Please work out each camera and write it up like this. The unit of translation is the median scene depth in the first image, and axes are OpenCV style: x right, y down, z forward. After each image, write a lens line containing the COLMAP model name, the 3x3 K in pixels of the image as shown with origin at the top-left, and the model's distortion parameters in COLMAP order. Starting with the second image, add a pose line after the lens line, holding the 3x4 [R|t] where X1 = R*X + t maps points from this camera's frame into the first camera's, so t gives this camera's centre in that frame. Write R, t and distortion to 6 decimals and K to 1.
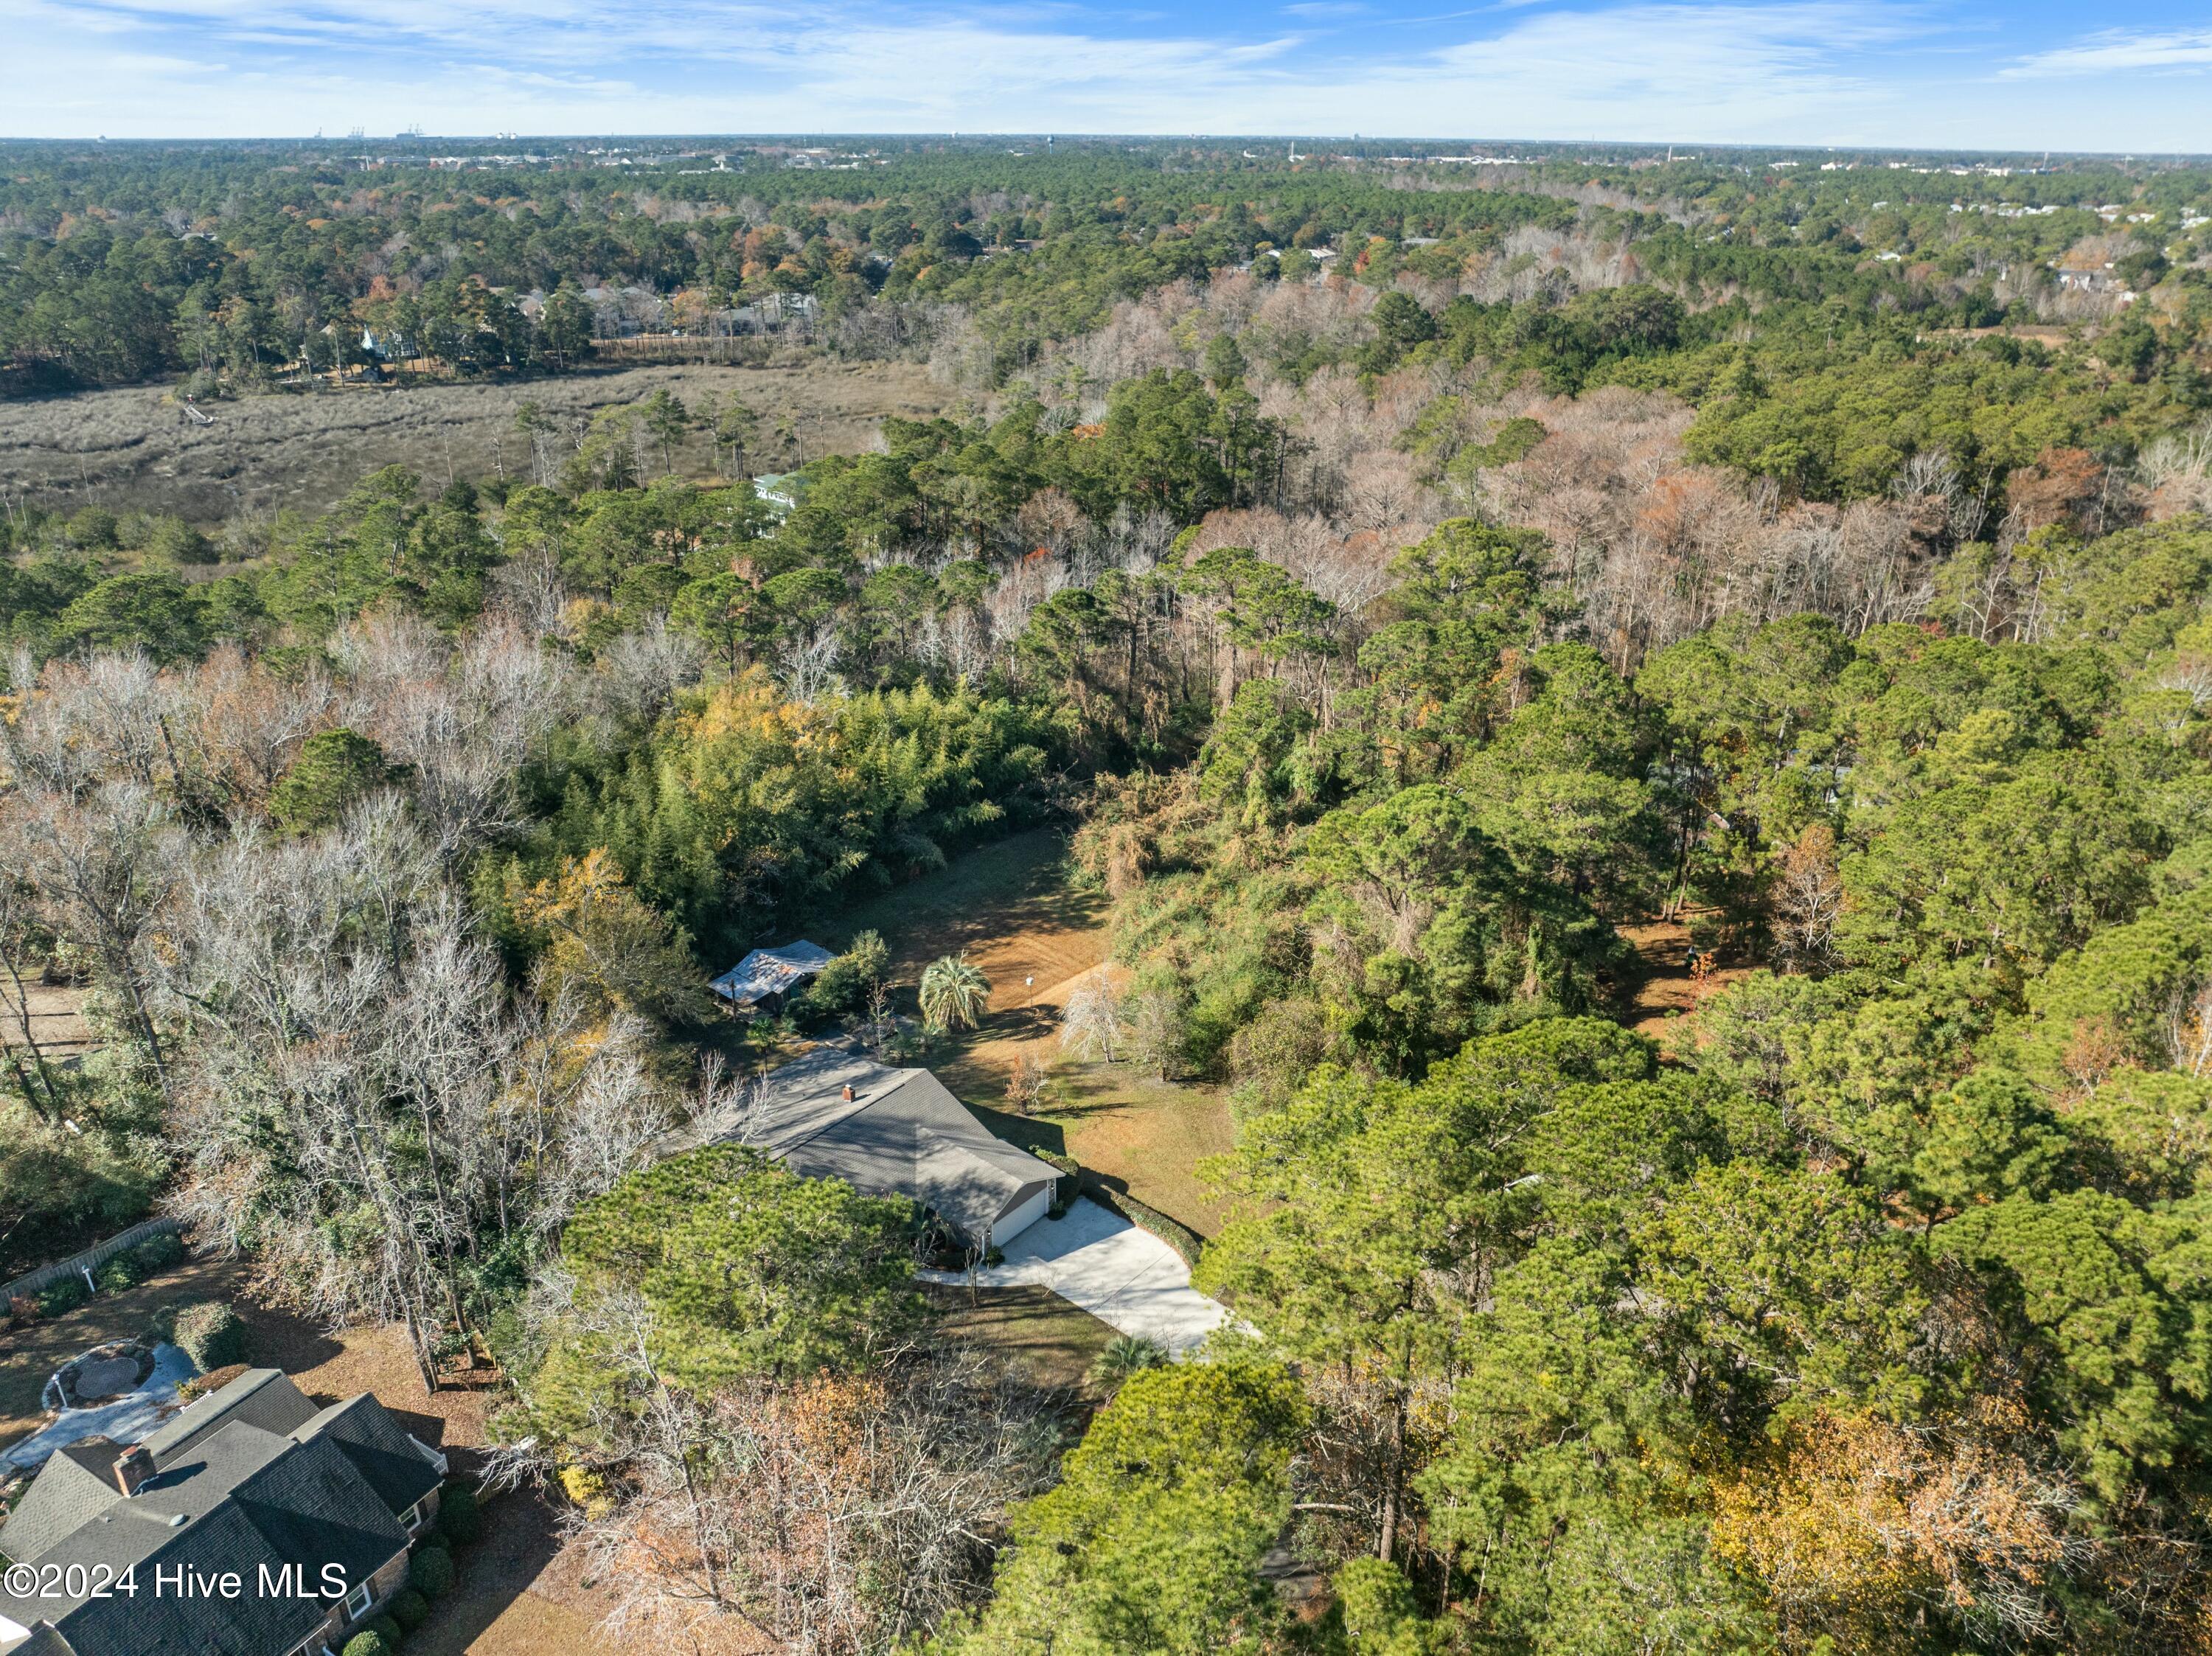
lens RADIAL K [[1549.2, 0, 1094.2], [0, 1549.2, 832.5], [0, 0, 1]] dist [-0.038562, -0.001841]
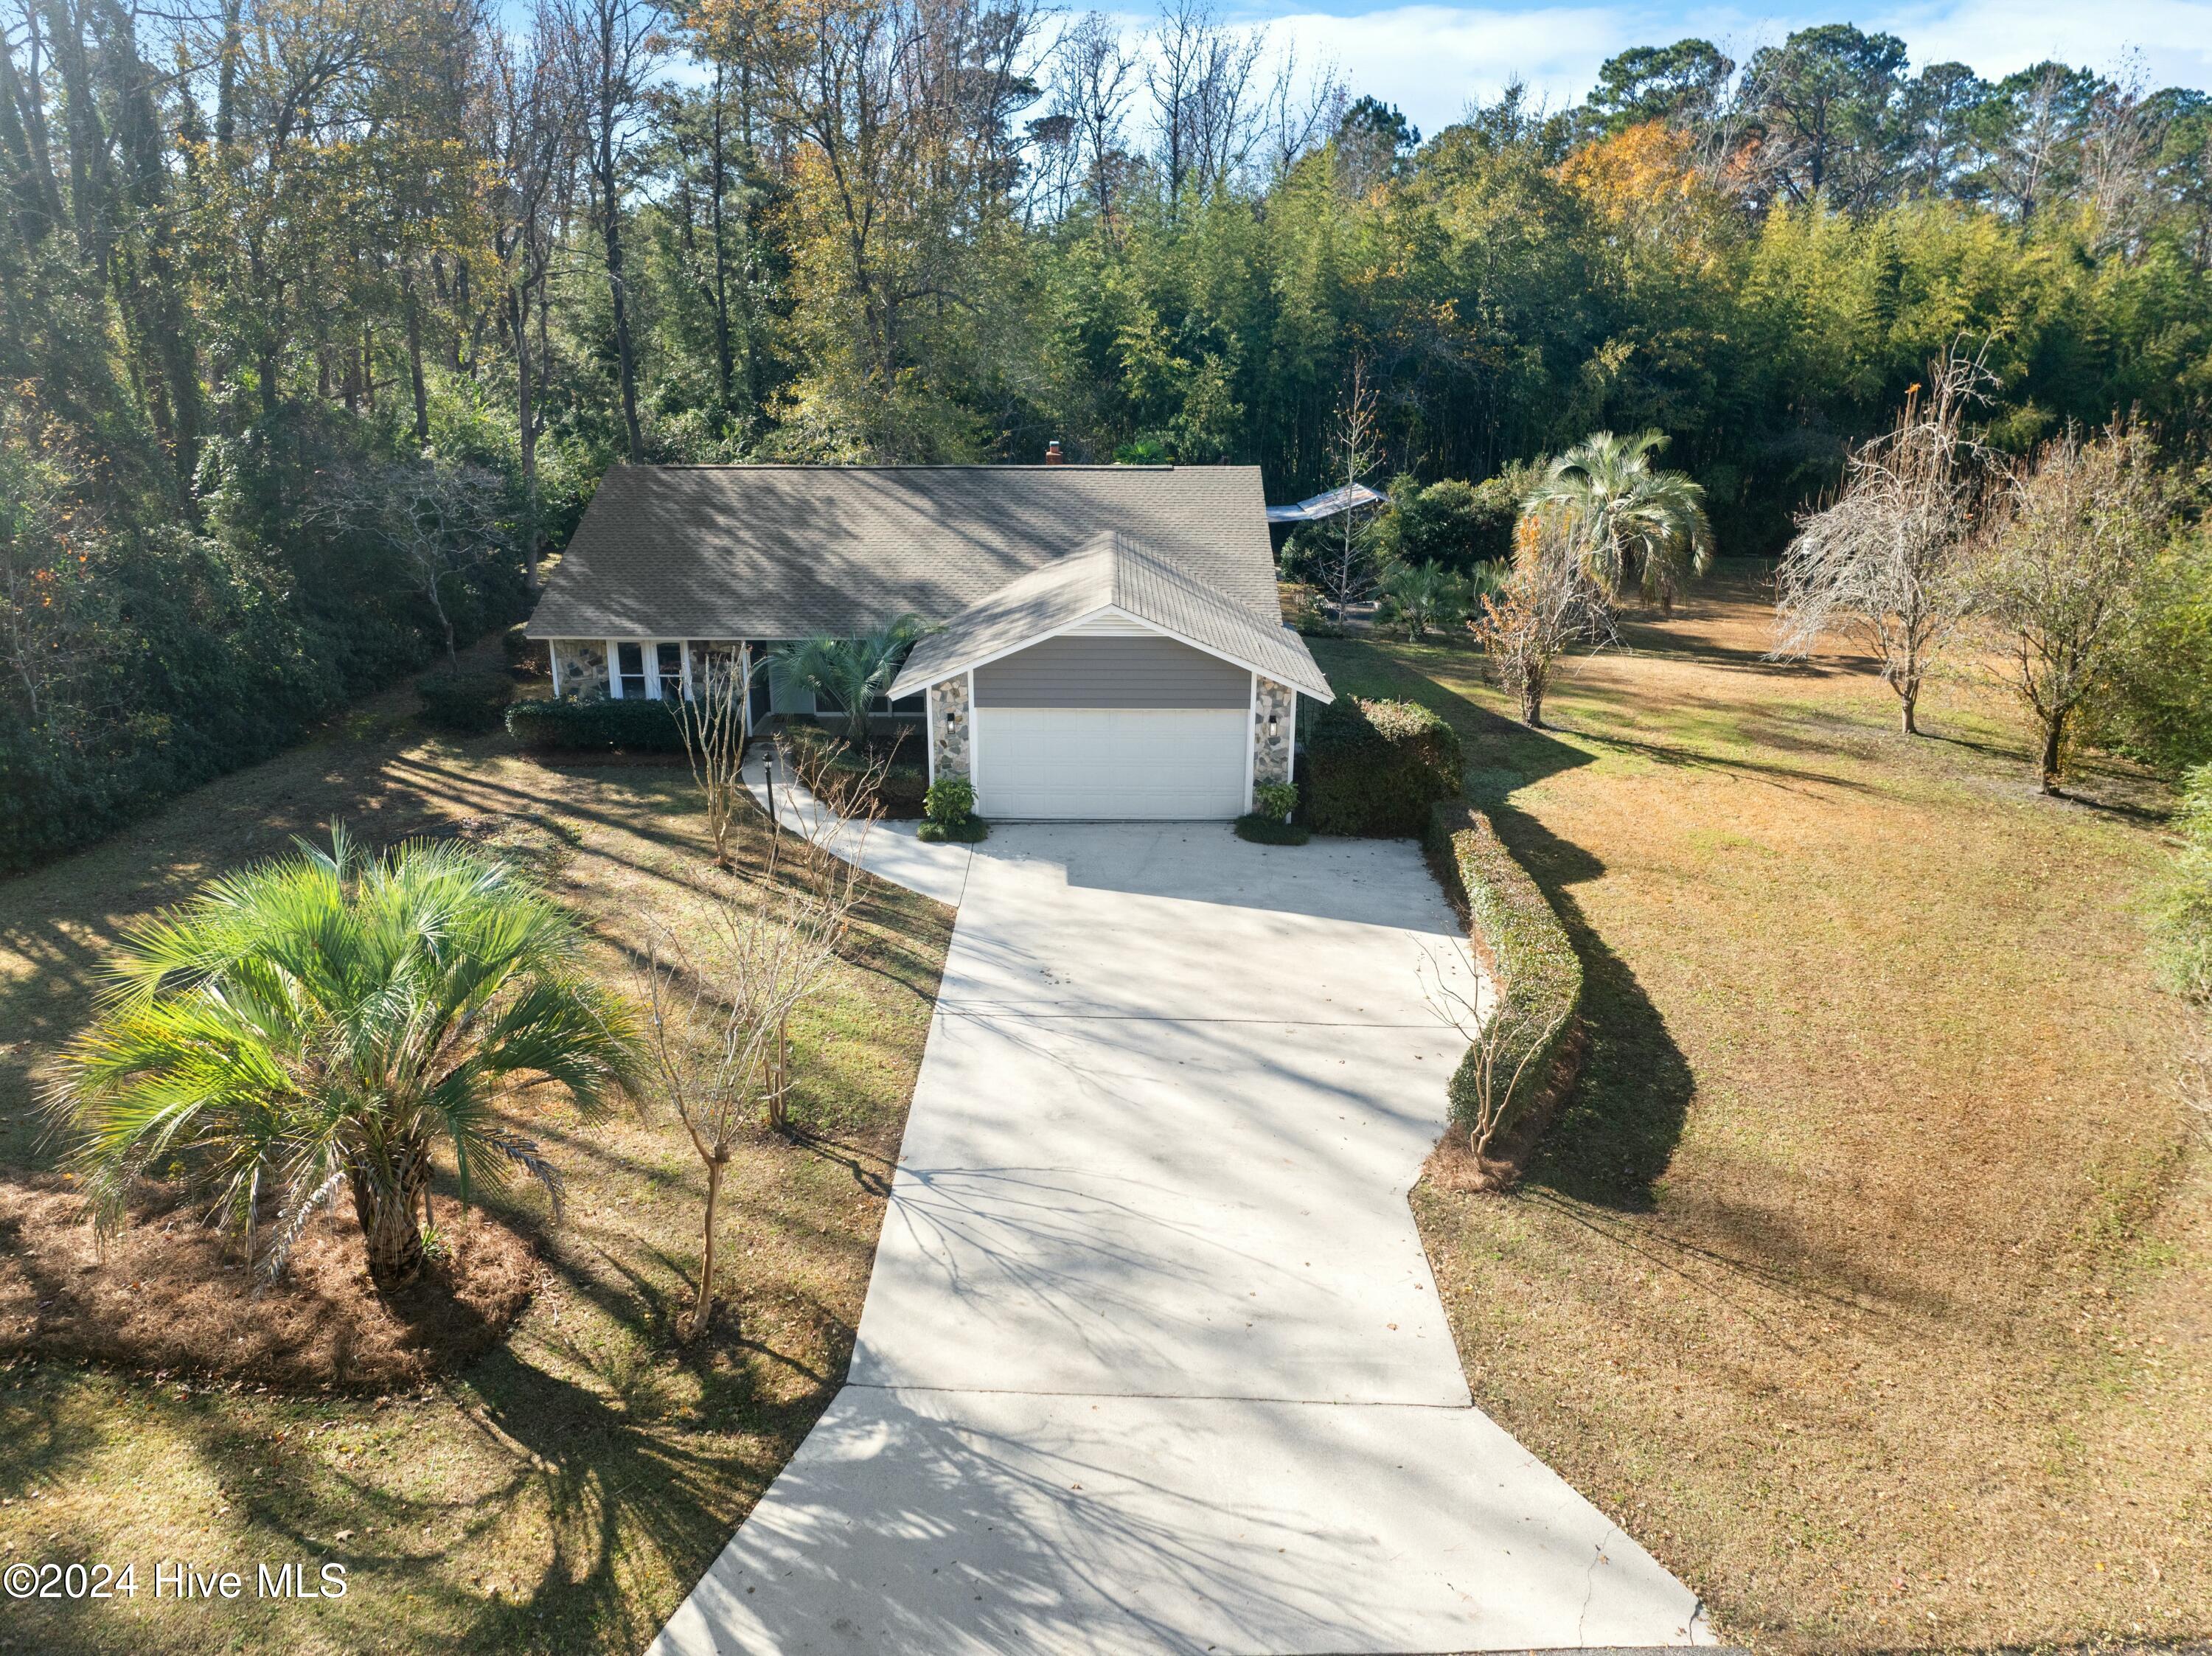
lens RADIAL K [[1554.7, 0, 1106.0], [0, 1554.7, 828.0], [0, 0, 1]] dist [-0.048163, 0.023013]
pose [[0.646307, 0.227032, -0.728521, 0.116752], [-0.311550, 0.950026, 0.019670, 0.177918], [0.696580, 0.214258, 0.684741, 0.553484]]
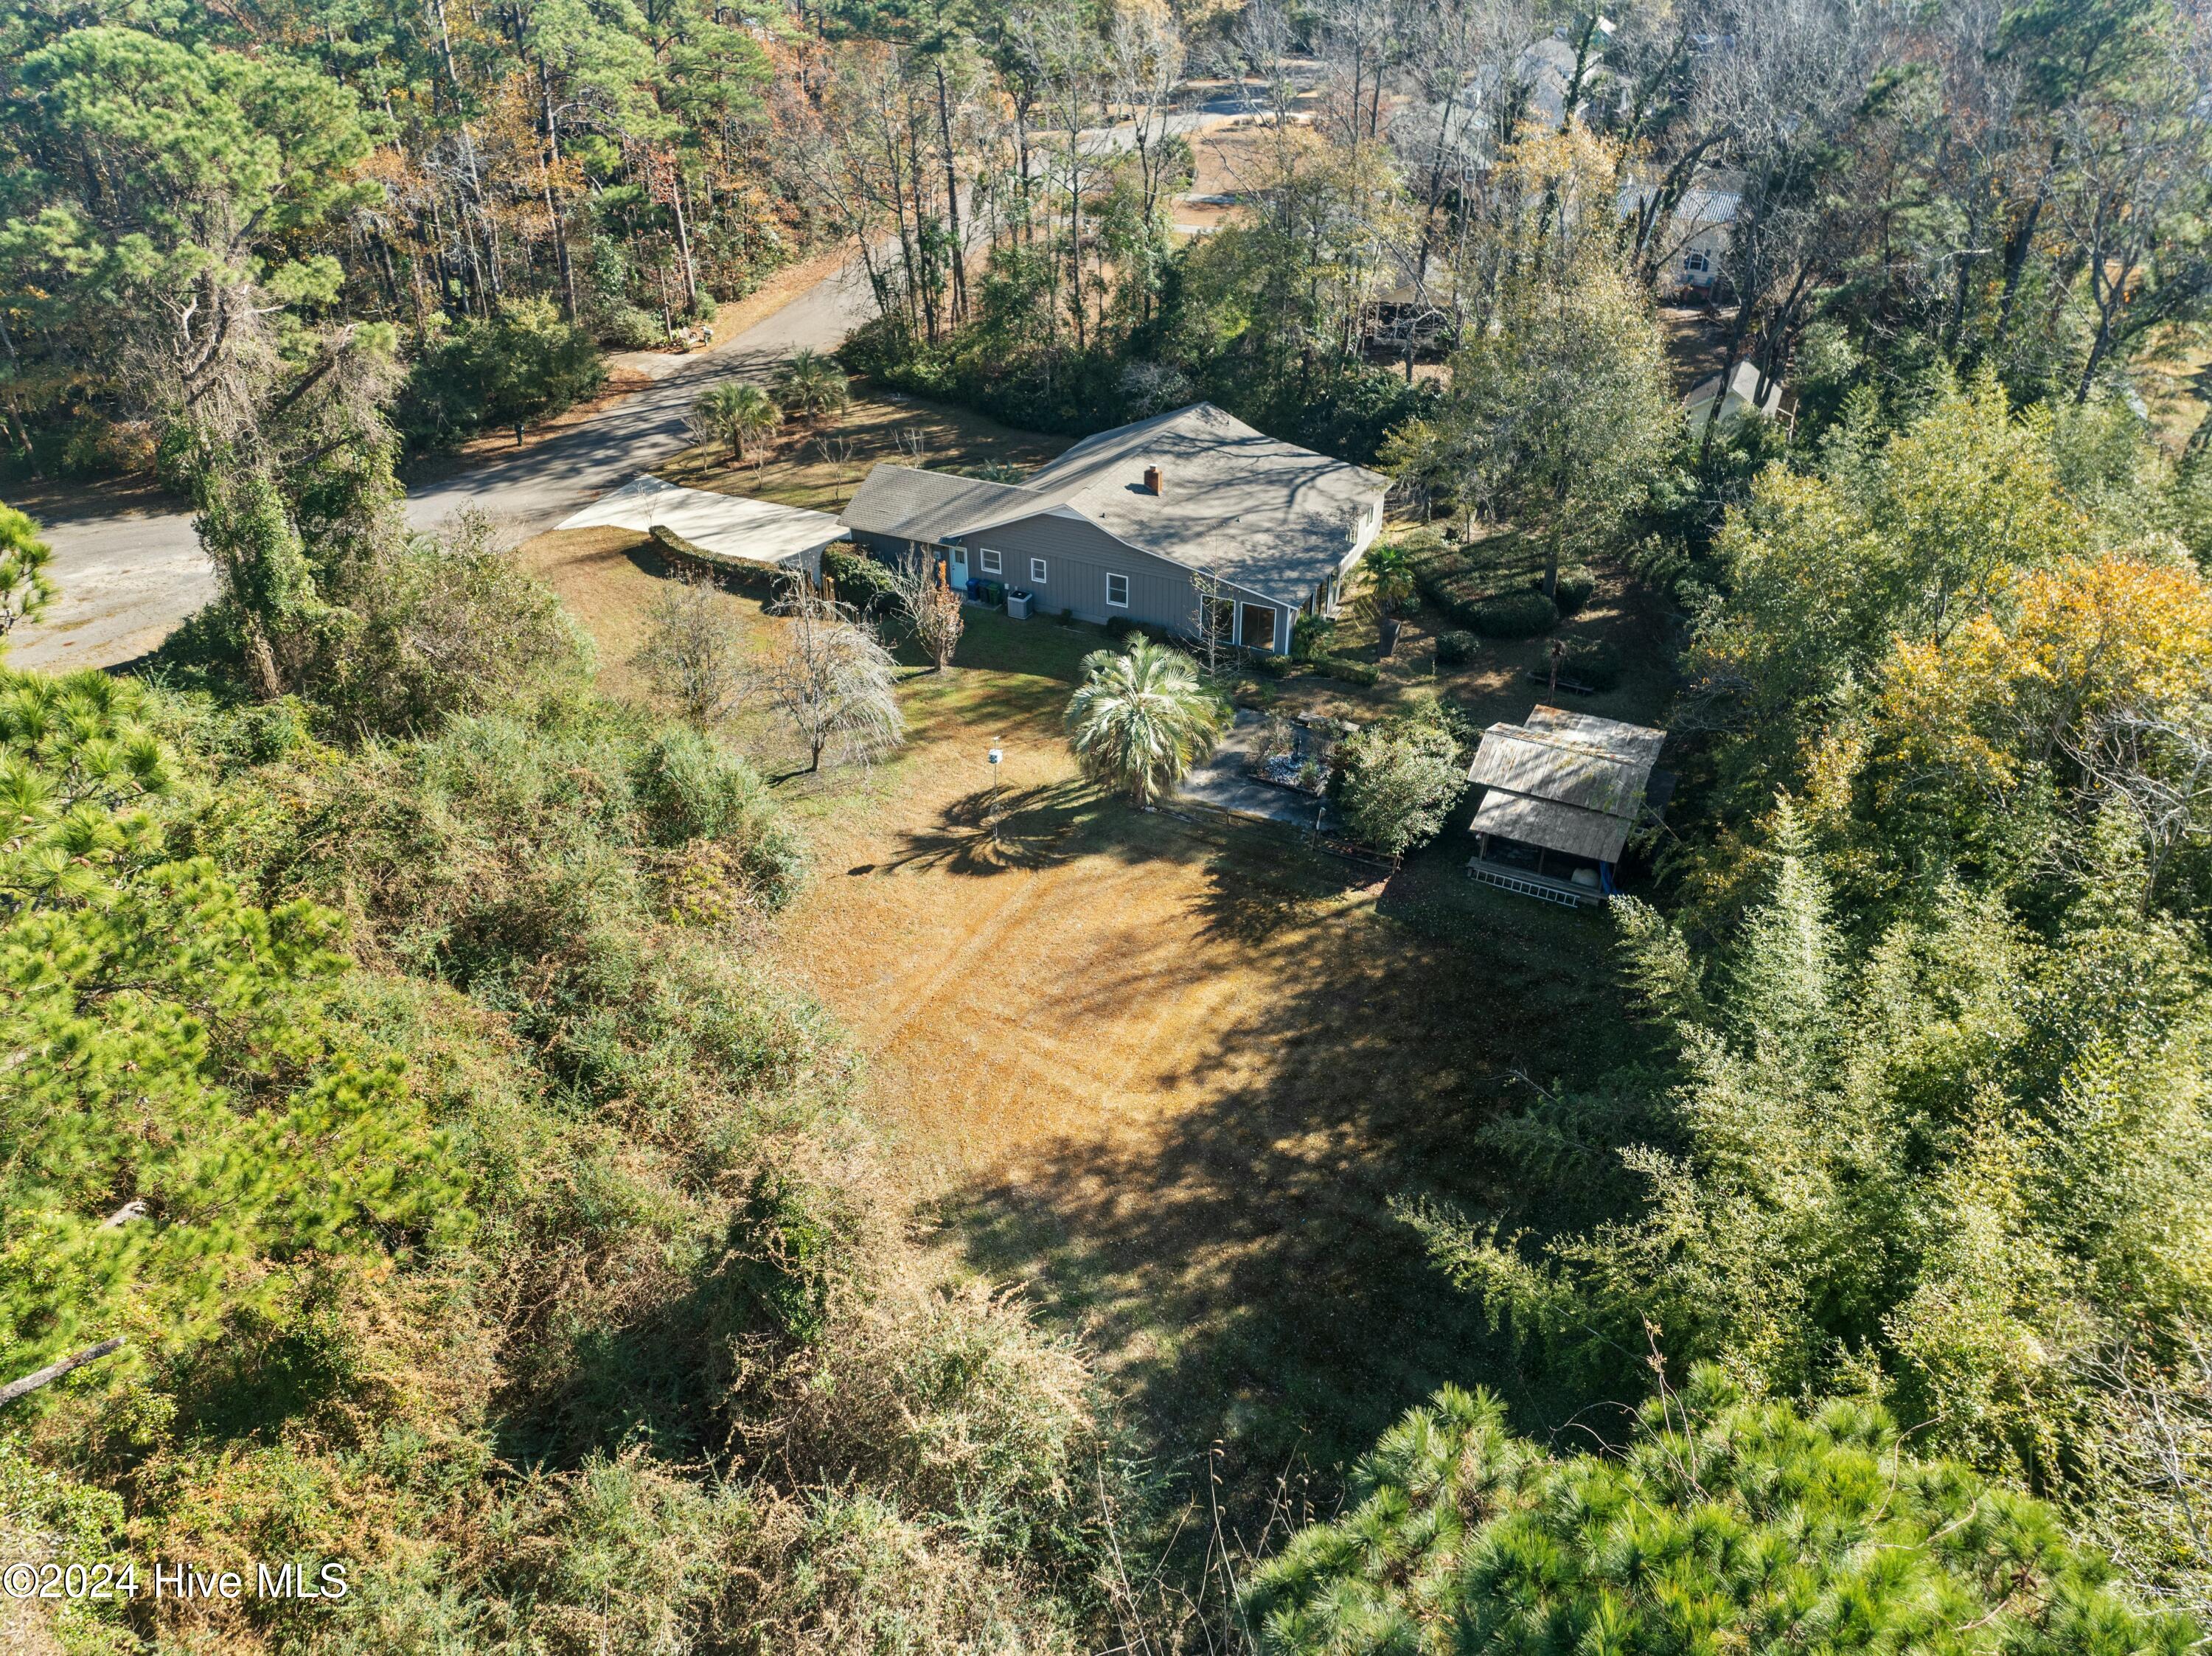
lens RADIAL K [[1549.2, 0, 1094.2], [0, 1549.2, 832.5], [0, 0, 1]] dist [-0.038562, -0.001841]
pose [[-0.970845, 0.128031, -0.202653, 0.022128], [-0.101563, 0.546078, 0.831555, -0.235557], [0.217129, 0.827893, -0.517154, 1.088598]]
